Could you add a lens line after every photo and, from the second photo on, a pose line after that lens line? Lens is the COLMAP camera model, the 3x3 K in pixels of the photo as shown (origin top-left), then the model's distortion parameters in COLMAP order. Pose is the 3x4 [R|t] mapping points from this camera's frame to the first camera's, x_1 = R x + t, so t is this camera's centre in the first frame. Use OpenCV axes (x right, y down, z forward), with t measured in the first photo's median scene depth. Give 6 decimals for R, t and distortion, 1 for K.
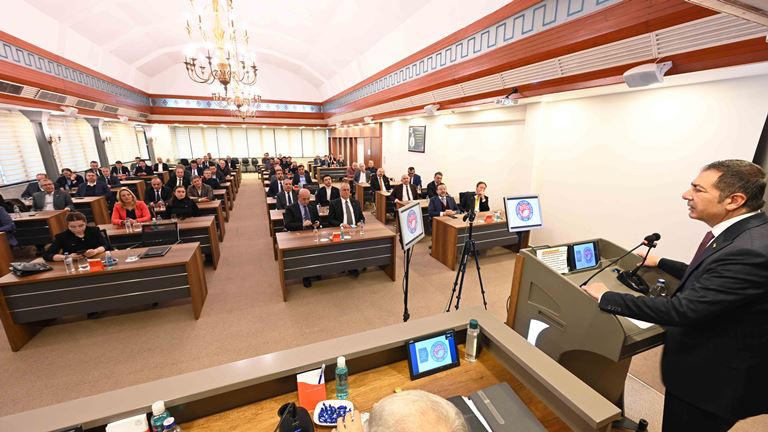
lens RADIAL K [[301.0, 0, 382.8], [0, 301.0, 220.9], [0, 0, 1]] dist [-0.002202, -0.000650]
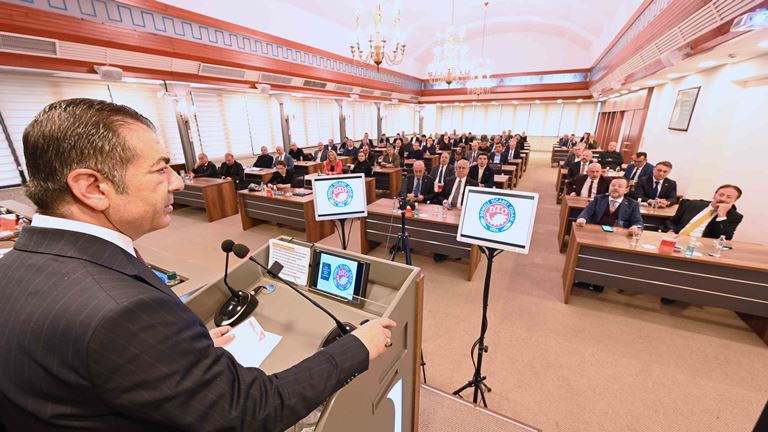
lens RADIAL K [[301.0, 0, 382.1], [0, 301.0, 218.9], [0, 0, 1]] dist [-0.002202, -0.000650]
pose [[0.643691, 0.230798, -0.729653, 0.190910], [-0.187099, 0.971967, 0.142389, -0.017504], [0.742062, 0.044863, 0.668829, 0.106115]]
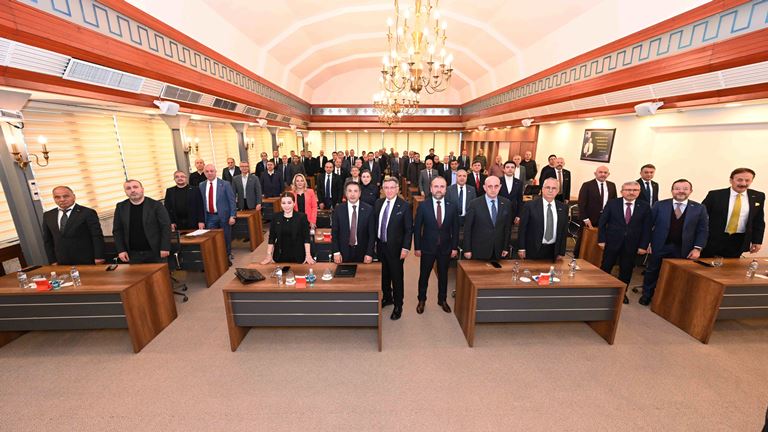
lens RADIAL K [[301.0, 0, 384.8], [0, 301.0, 220.6], [0, 0, 1]] dist [-0.002202, -0.000650]
pose [[0.933581, 0.085939, -0.347910, -0.106435], [-0.087723, 0.996088, 0.010651, -0.026147], [0.347464, 0.020576, 0.937467, 0.045668]]
